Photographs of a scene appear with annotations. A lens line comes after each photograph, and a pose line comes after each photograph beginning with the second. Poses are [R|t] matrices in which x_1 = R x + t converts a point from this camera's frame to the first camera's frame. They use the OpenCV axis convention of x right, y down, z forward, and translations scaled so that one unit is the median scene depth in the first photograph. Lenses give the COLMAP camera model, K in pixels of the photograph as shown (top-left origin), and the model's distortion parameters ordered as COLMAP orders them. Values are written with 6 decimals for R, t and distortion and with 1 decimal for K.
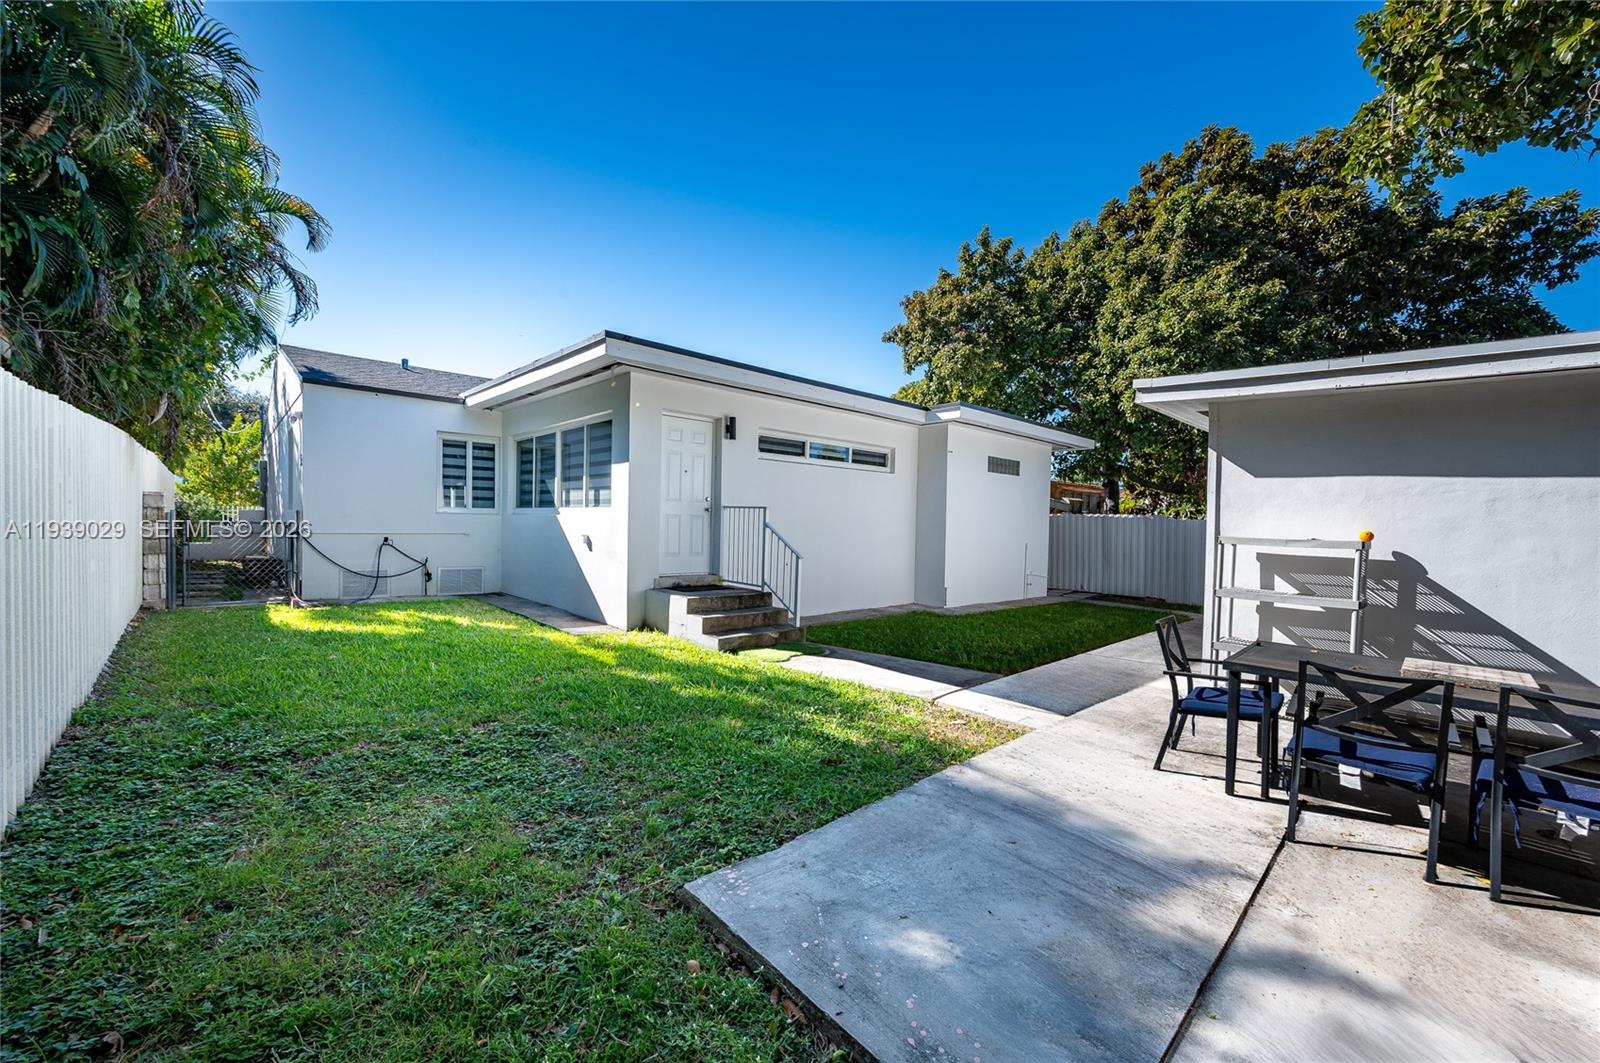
lens RADIAL K [[633.7, 0, 801.9], [0, 633.7, 534.1], [0, 0, 1]] dist [-0.001860, 0.001032]
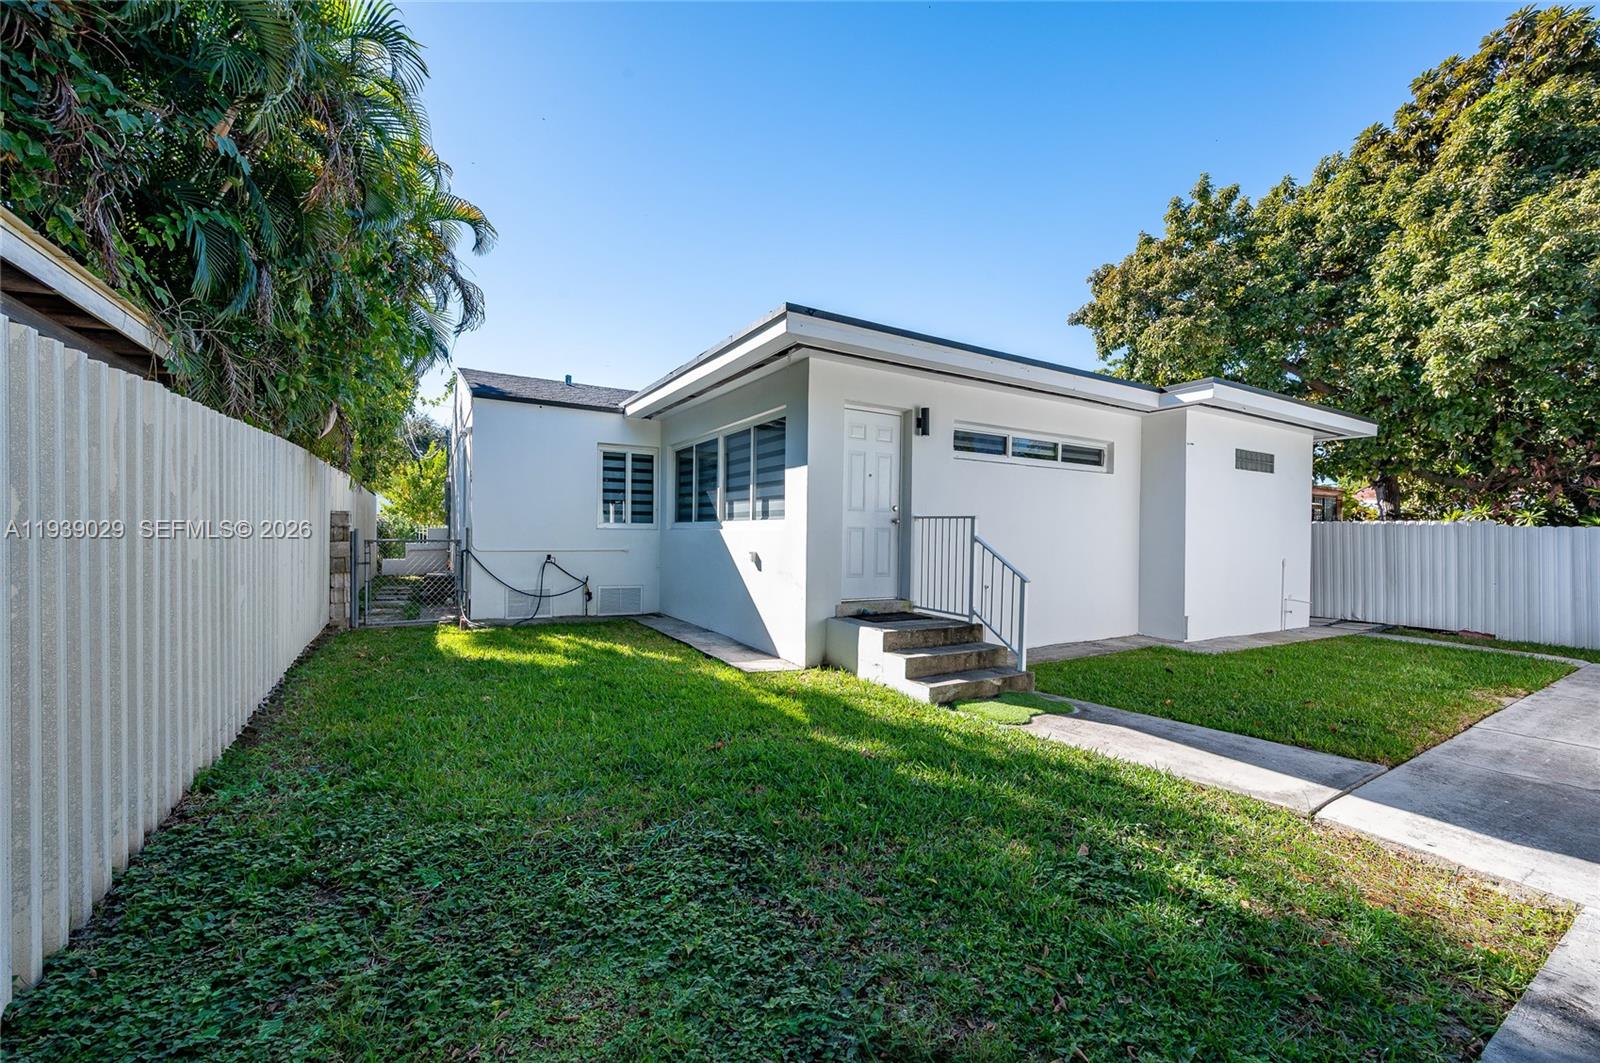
lens RADIAL K [[633.7, 0, 800.9], [0, 633.7, 529.6], [0, 0, 1]] dist [-0.001860, 0.001032]
pose [[0.977960, -0.010929, -0.208506, -0.102764], [0.005096, 0.999581, -0.028488, -0.004657], [0.208730, 0.026798, 0.977606, 0.174996]]
